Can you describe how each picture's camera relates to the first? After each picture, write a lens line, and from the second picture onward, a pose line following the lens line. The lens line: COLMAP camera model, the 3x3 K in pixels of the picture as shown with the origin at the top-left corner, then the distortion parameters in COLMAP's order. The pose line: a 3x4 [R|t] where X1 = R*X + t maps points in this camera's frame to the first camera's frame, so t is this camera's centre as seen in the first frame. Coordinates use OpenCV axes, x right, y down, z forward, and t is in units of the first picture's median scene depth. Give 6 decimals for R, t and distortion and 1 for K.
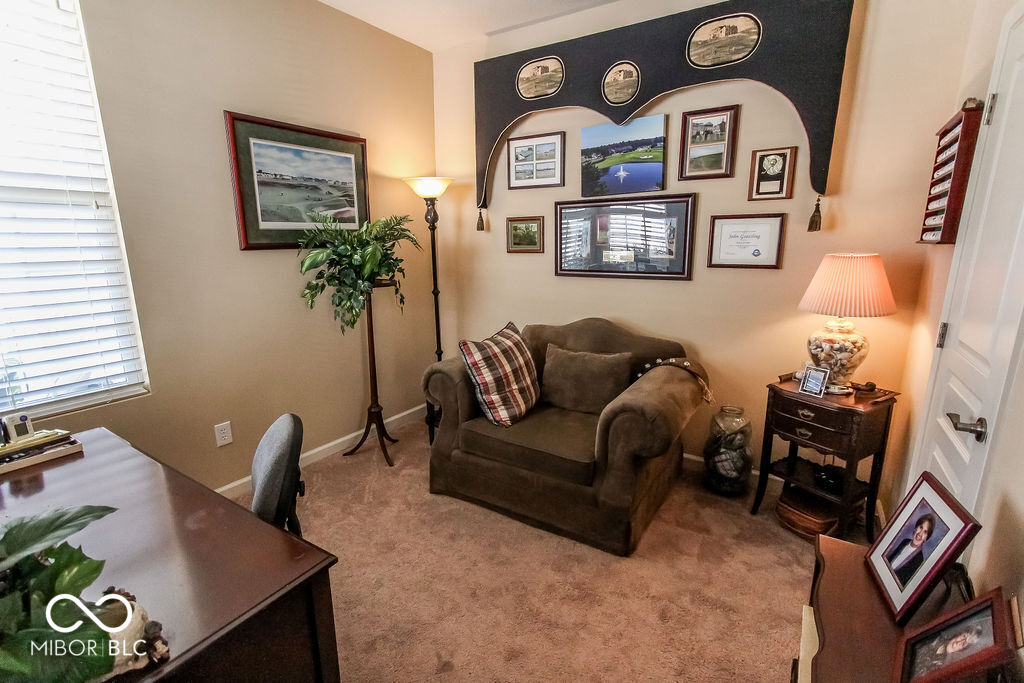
lens RADIAL K [[469.2, 0, 512.0], [0, 469.2, 341.5], [0, 0, 1]] dist [-0.003263, 0.000213]
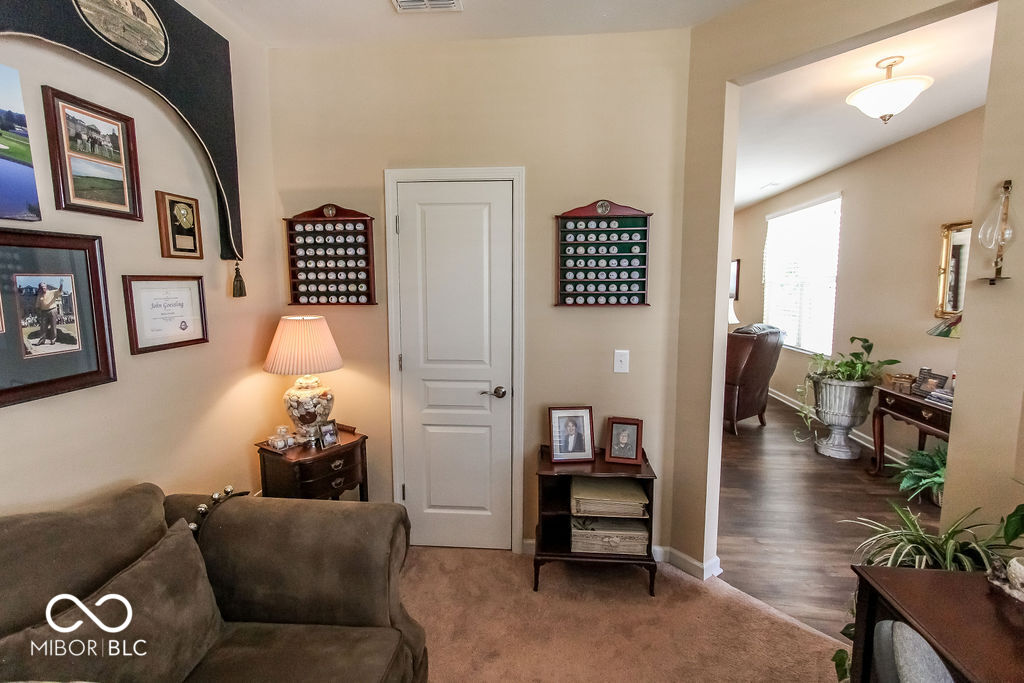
lens RADIAL K [[489.2, 0, 512.0], [0, 489.2, 341.5], [0, 0, 1]] dist [-0.011026, -0.000342]
pose [[-0.474713, -0.098849, 0.874572, -0.430837], [0.193984, 0.957487, 0.213514, -0.233930], [-0.858497, 0.271011, -0.435357, 0.911127]]
